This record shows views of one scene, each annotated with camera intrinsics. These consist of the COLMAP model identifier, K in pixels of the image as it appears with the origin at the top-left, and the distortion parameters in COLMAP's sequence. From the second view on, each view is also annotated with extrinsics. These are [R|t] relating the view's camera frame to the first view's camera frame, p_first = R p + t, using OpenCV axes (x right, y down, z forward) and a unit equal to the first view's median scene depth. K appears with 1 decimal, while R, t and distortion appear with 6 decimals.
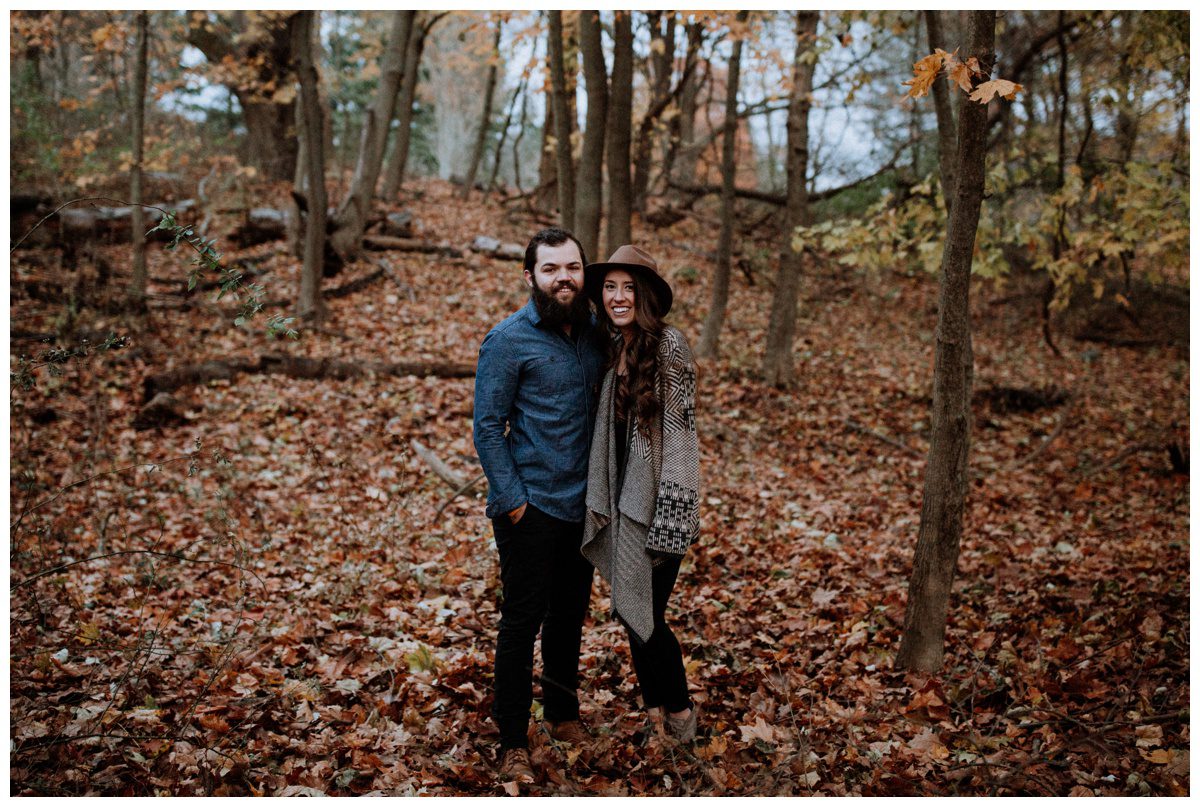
lens RADIAL K [[1115.5, 0, 600.0], [0, 1115.5, 403.5], [0, 0, 1]] dist [-0.015809, -0.013047]
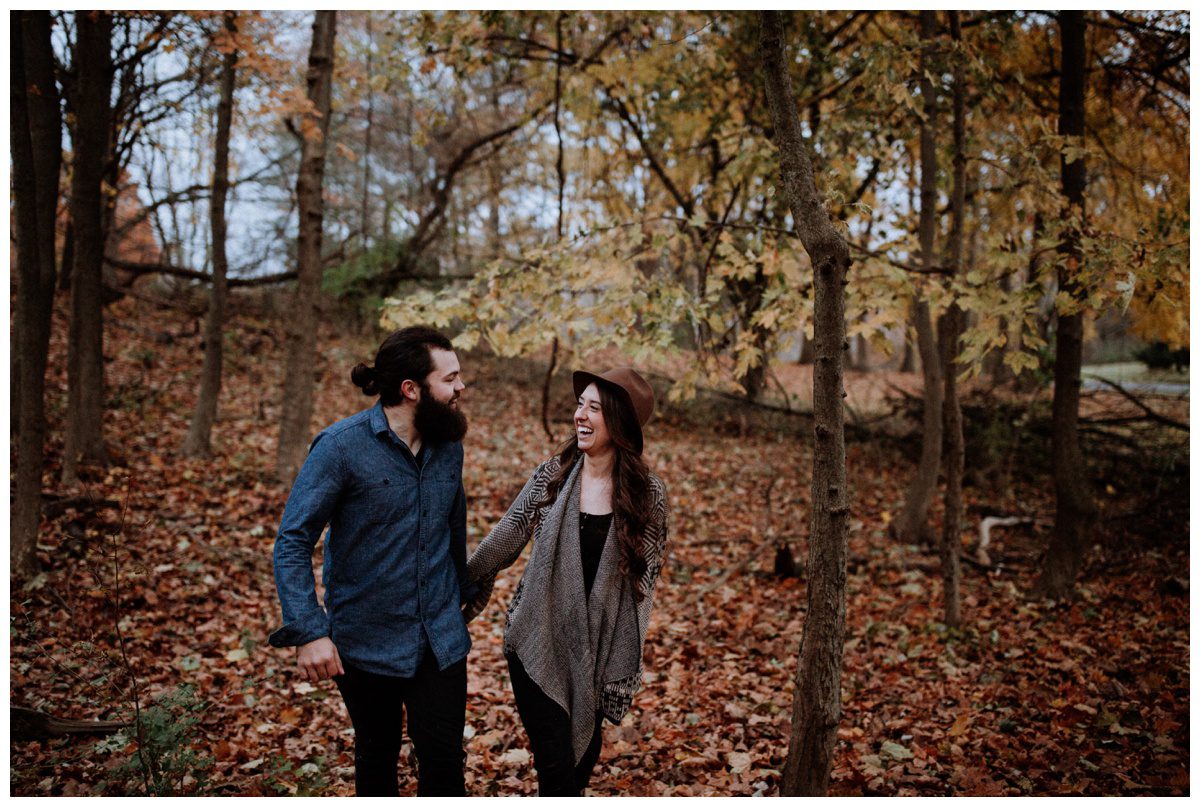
lens RADIAL K [[1115.5, 0, 600.0], [0, 1115.5, 403.5], [0, 0, 1]] dist [-0.015809, -0.013047]
pose [[0.887632, -0.011878, 0.460400, -0.026506], [0.046097, 0.996939, -0.063152, -0.018495], [-0.458240, 0.077279, 0.885462, 0.157701]]
